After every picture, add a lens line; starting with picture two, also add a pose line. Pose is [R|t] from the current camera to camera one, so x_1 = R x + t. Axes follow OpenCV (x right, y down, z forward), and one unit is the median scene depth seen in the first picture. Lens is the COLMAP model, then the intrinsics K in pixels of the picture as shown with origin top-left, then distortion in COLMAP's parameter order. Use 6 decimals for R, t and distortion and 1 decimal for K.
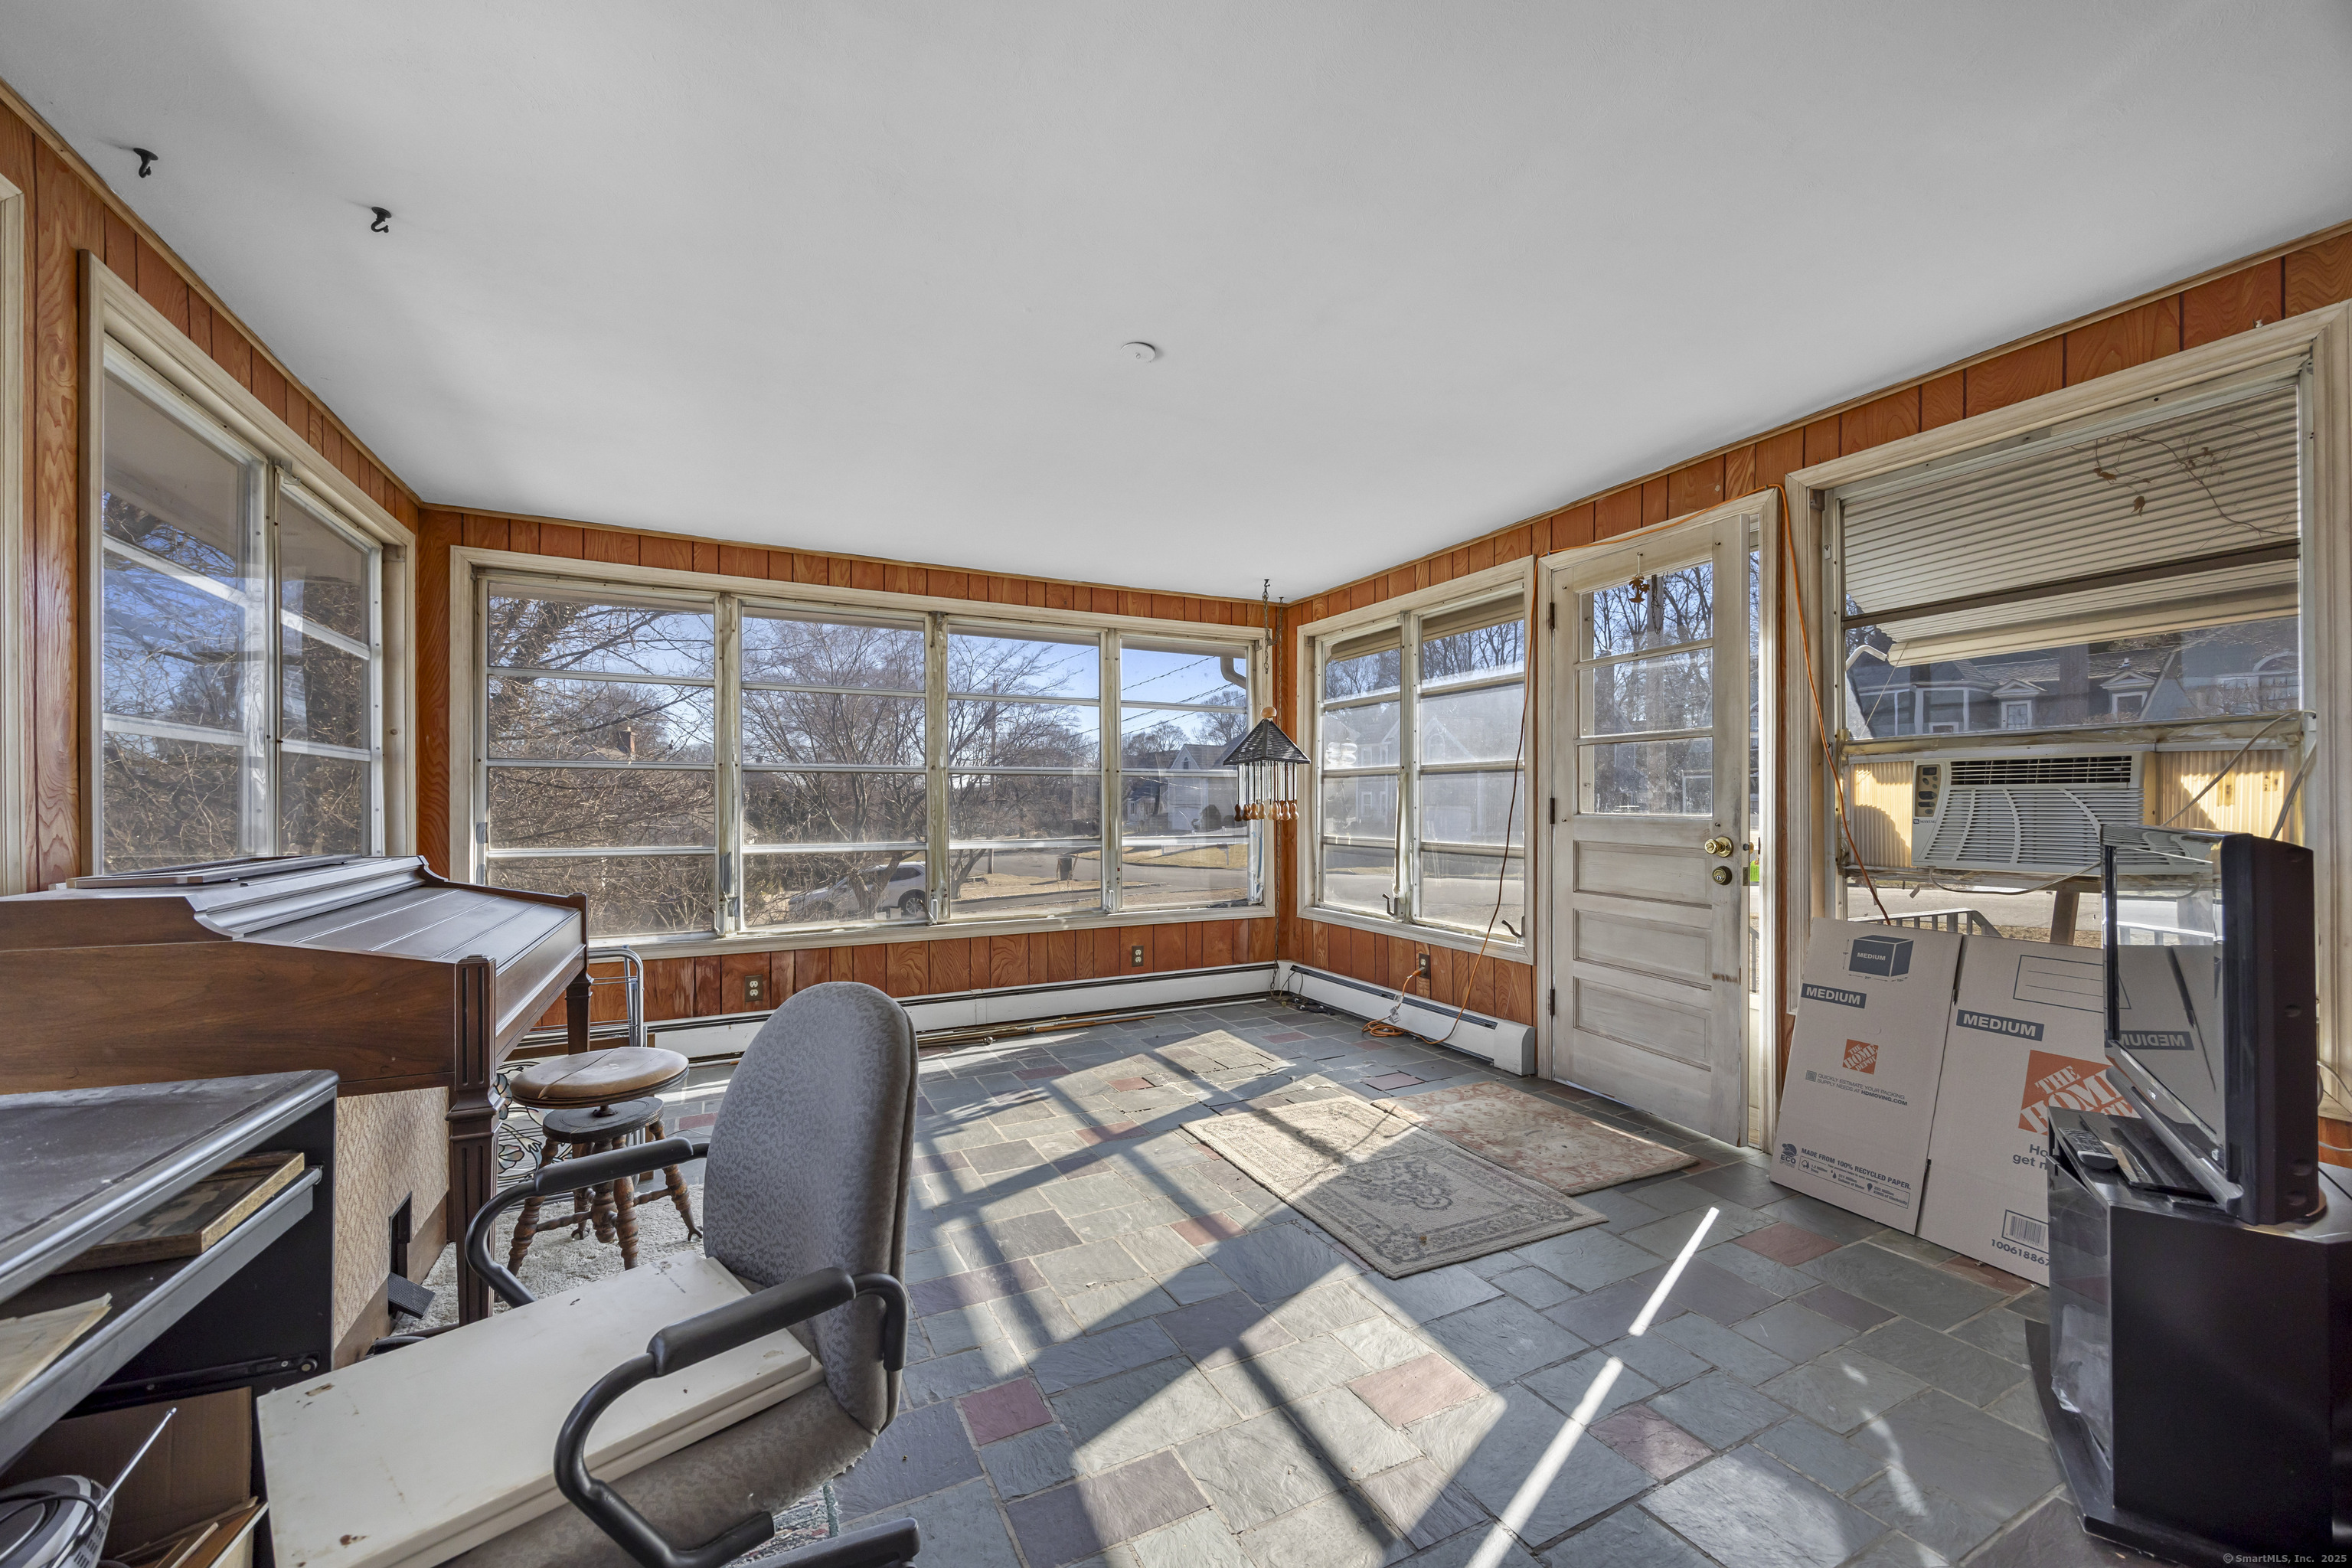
lens RADIAL K [[904.8, 0, 1166.2], [0, 904.8, 797.5], [0, 0, 1]] dist [-0.002048, -0.000988]
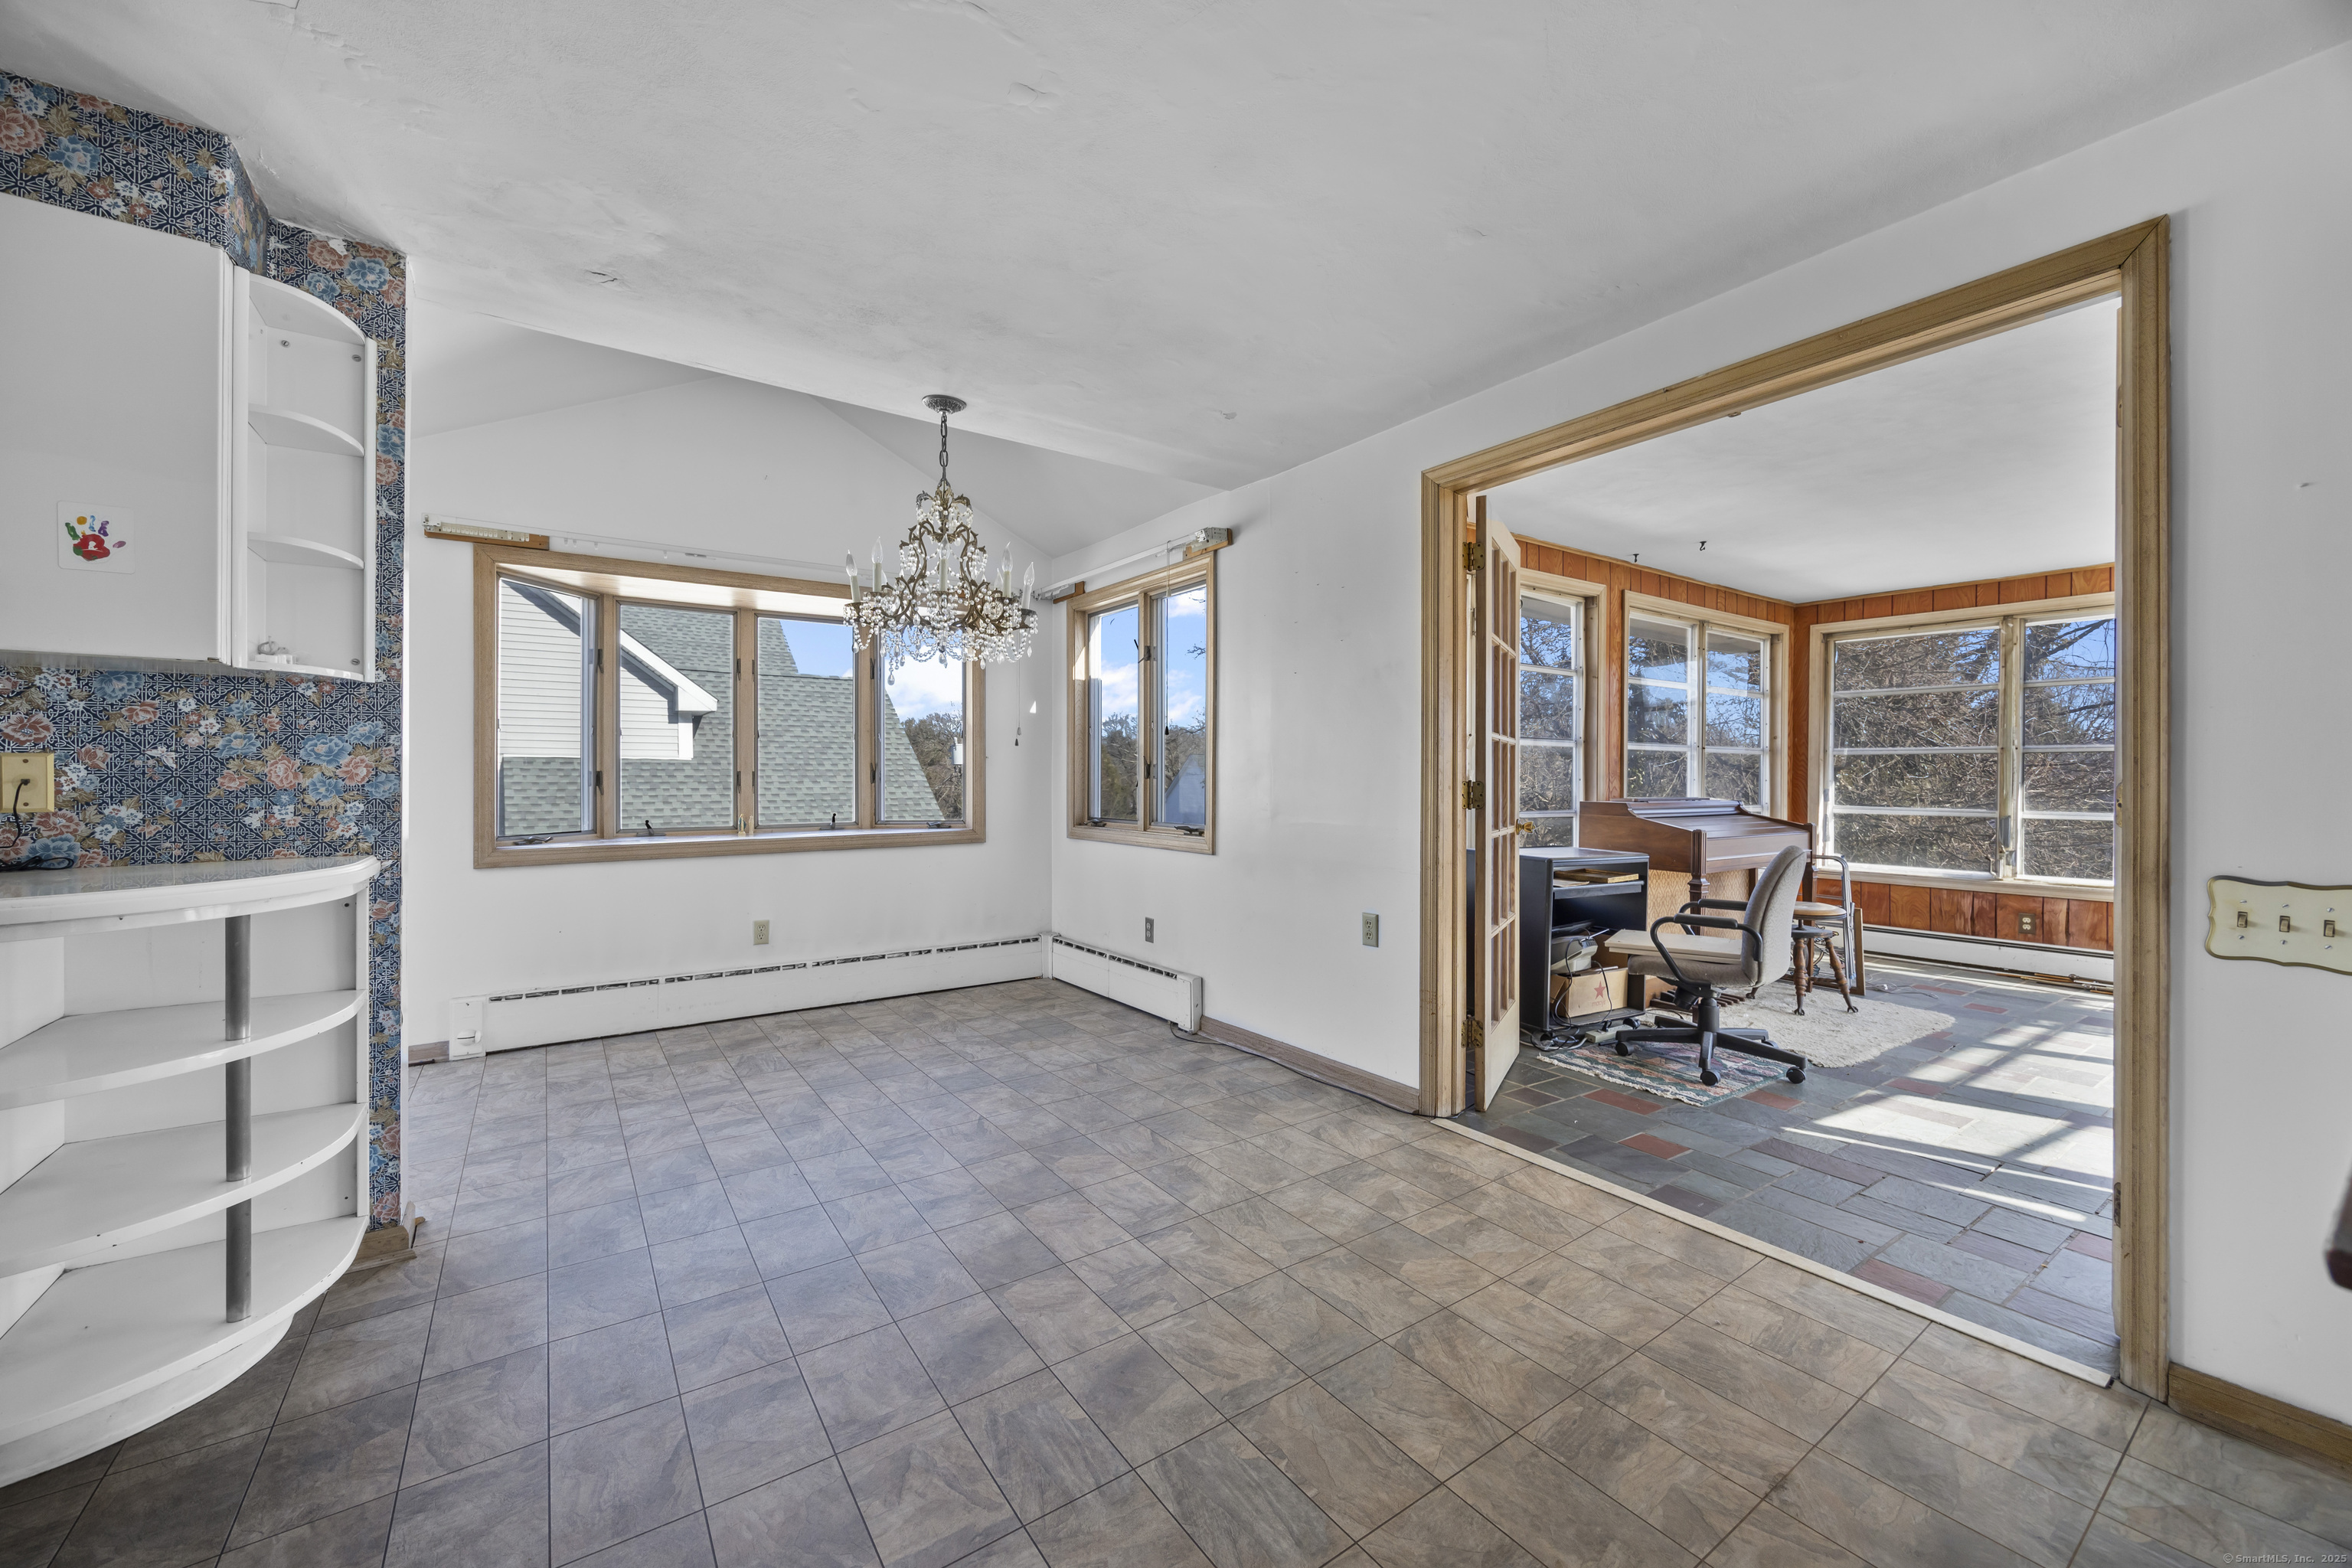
lens RADIAL K [[904.8, 0, 1195.7], [0, 904.8, 779.1], [0, 0, 1]] dist [-0.002048, -0.000988]
pose [[0.133438, 0.006644, -0.991035, 0.662642], [0.000085, 0.999977, 0.006715, -0.000763], [0.991057, -0.000981, 0.133434, -0.336266]]
